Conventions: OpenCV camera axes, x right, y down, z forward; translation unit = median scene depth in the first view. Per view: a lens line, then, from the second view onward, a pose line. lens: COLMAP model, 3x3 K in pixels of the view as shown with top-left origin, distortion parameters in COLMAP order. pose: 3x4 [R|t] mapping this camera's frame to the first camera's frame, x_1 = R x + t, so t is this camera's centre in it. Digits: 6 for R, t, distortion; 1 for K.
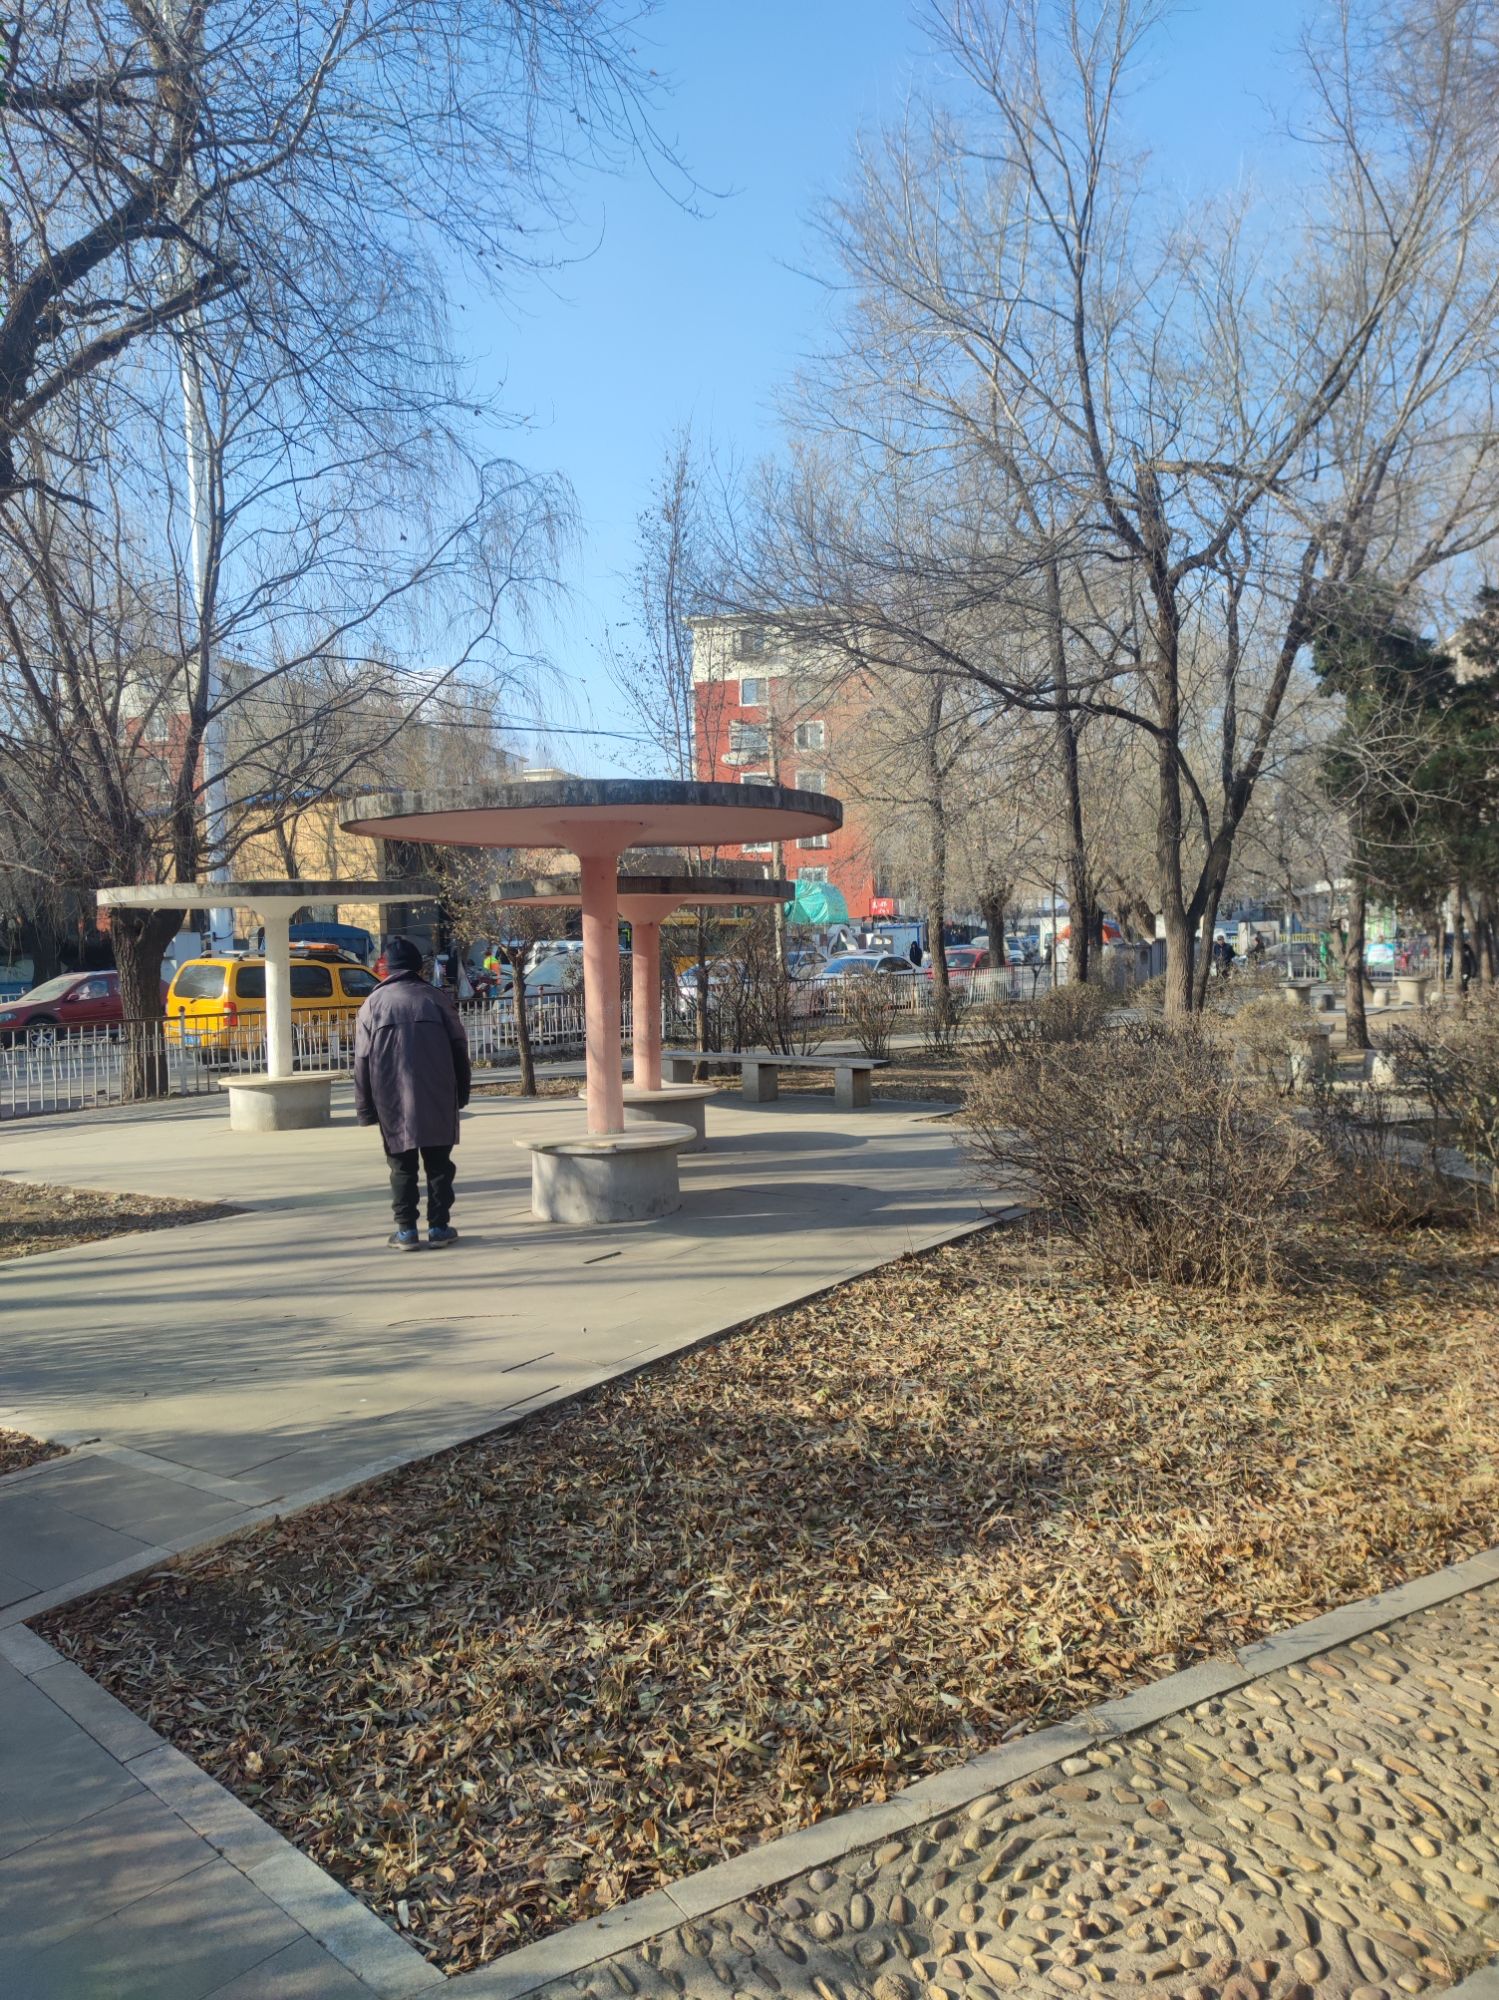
lens RADIAL K [[1393.0, 0, 754.3], [0, 1393.0, 999.7], [0, 0, 1]] dist [0.008613, 0.000156]
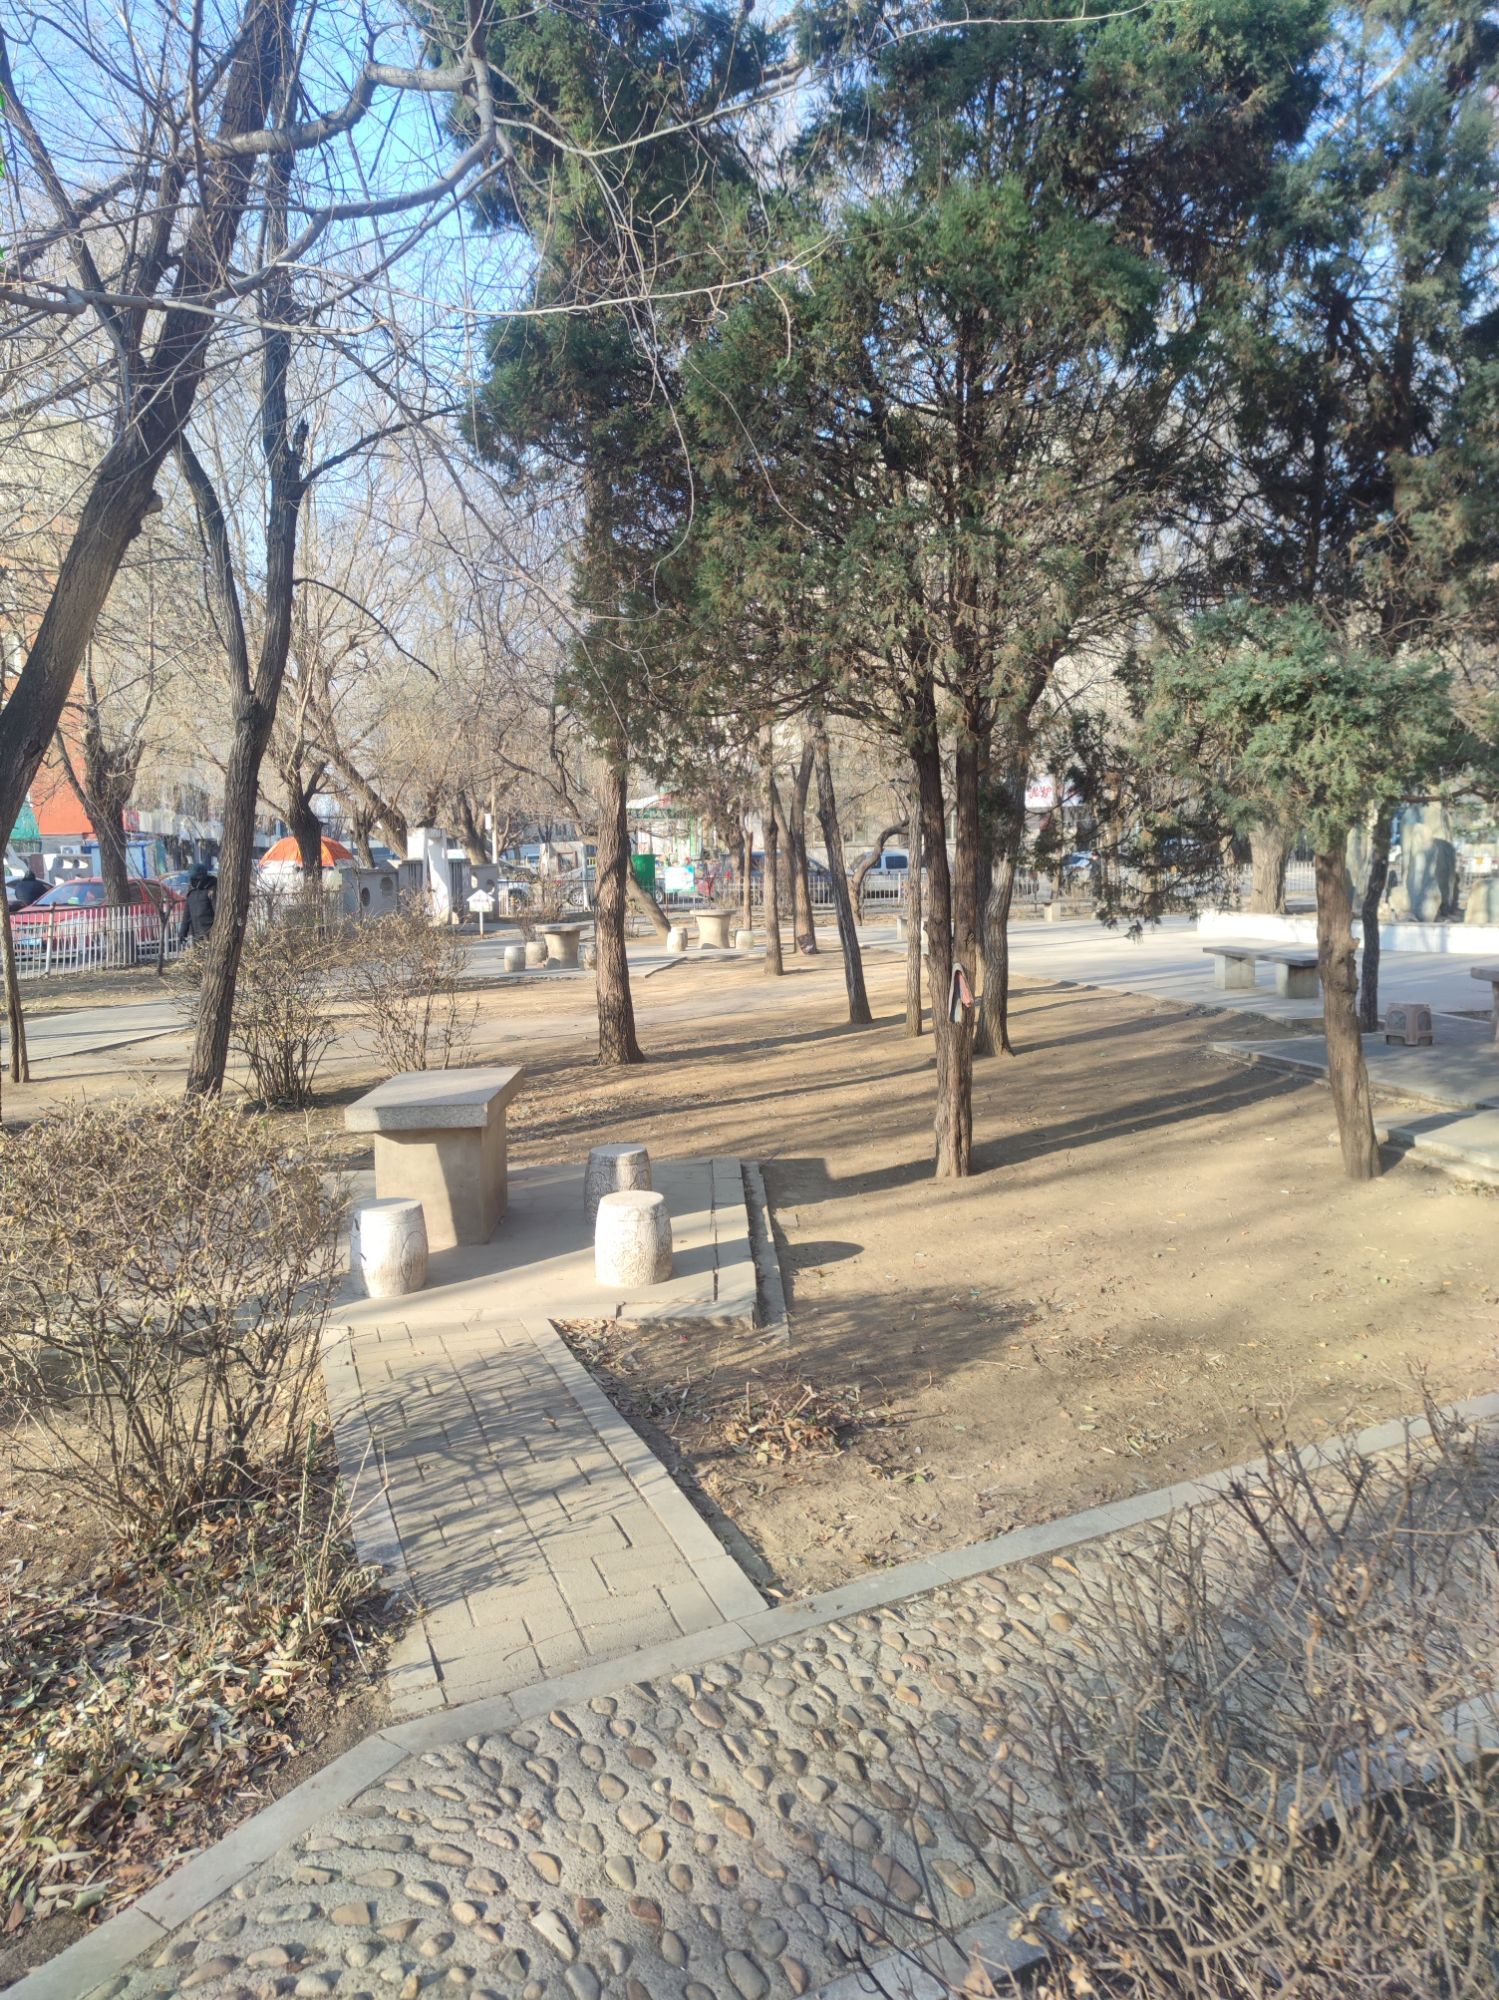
lens RADIAL K [[1393.0, 0, 749.6], [0, 1393.0, 998.9], [0, 0, 1]] dist [0.008613, 0.000156]
pose [[0.895749, -0.045105, 0.442267, 0.122796], [0.021164, 0.998038, 0.058920, -0.009923], [-0.444057, -0.043418, 0.894946, 0.251740]]
